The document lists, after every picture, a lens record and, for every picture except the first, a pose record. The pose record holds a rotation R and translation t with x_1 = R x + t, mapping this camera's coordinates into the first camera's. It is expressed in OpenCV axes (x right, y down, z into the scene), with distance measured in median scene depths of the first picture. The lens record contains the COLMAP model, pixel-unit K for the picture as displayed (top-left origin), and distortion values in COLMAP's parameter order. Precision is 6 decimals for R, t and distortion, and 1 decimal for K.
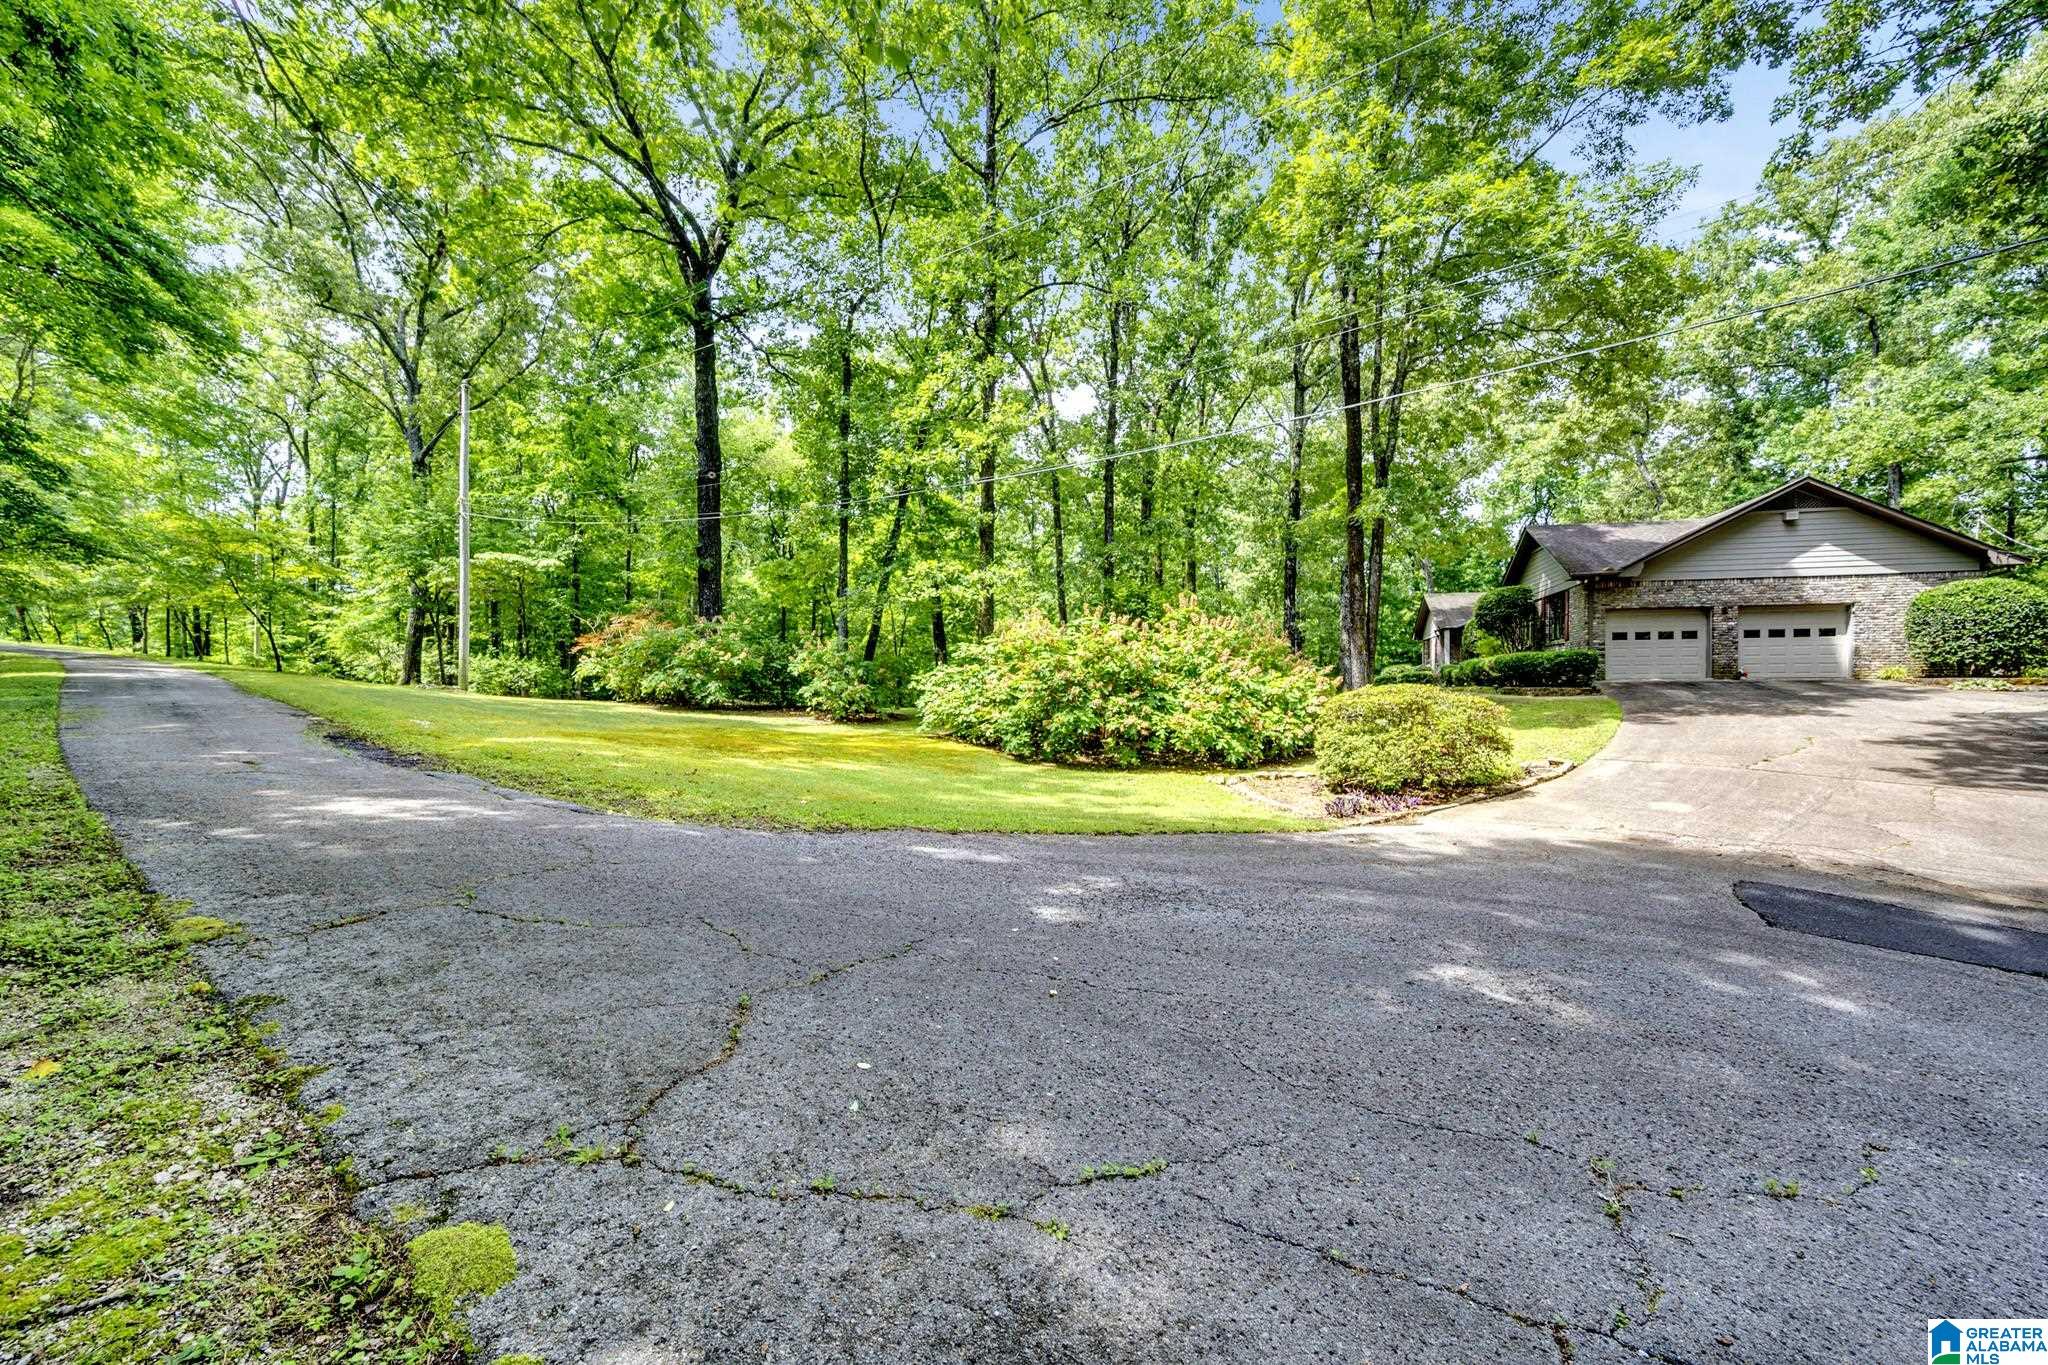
lens RADIAL K [[805.8, 0, 1029.4], [0, 805.8, 693.3], [0, 0, 1]] dist [-0.001080, -0.000090]
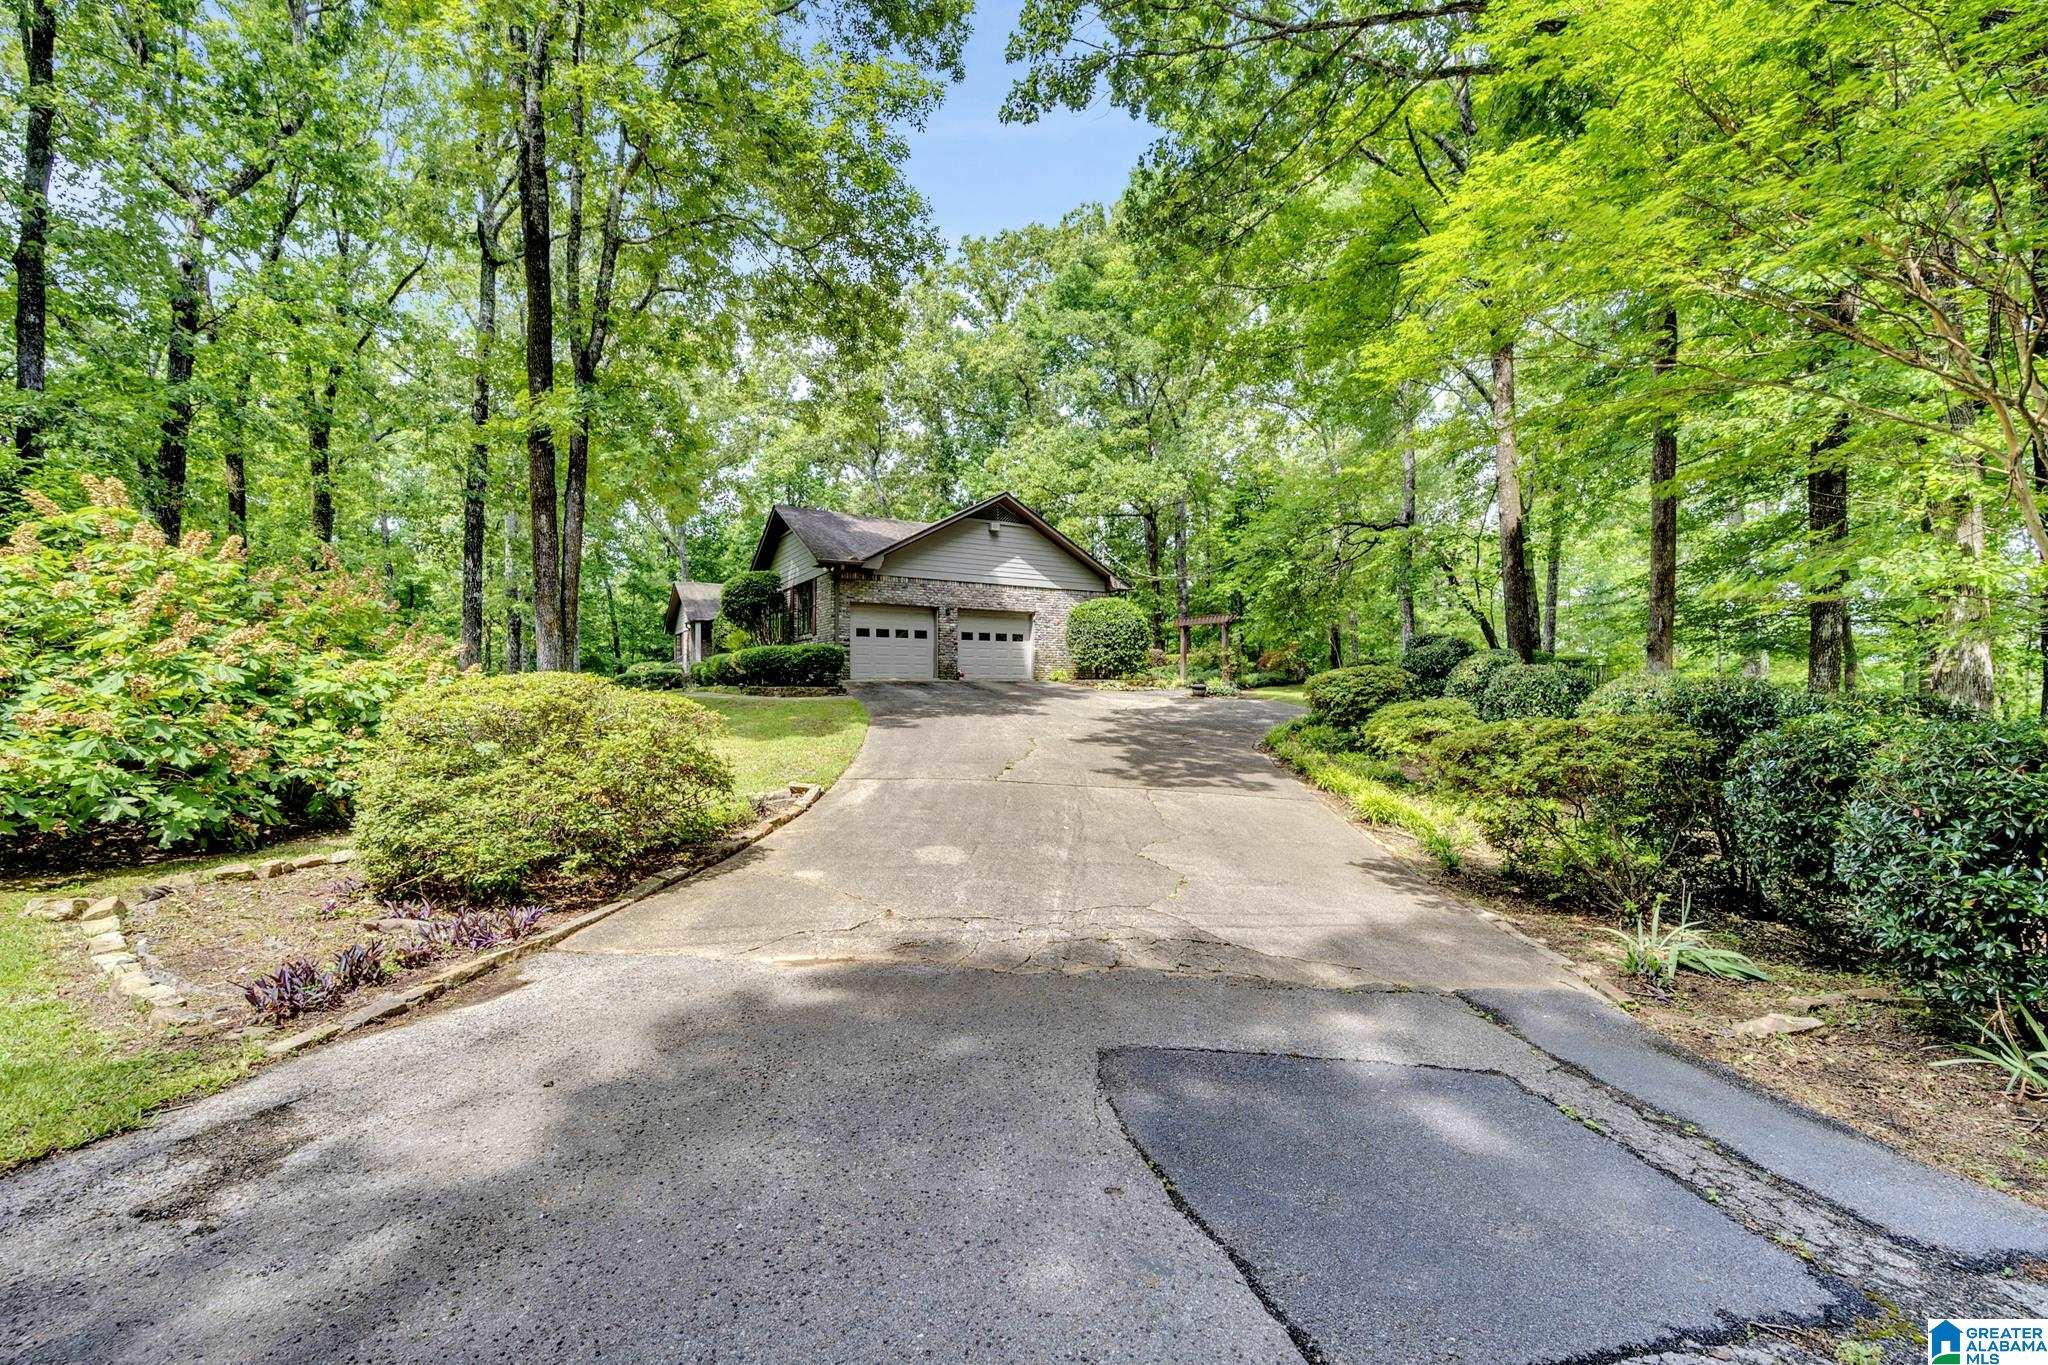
lens RADIAL K [[868.9, 0, 1024.5], [0, 868.9, 690.3], [0, 0, 1]] dist [0.000693, 0.000049]
pose [[0.679403, 0.001716, 0.733763, 0.128955], [0.003147, 0.999981, -0.005252, 0.002177], [-0.733758, 0.005877, 0.679385, 0.189711]]
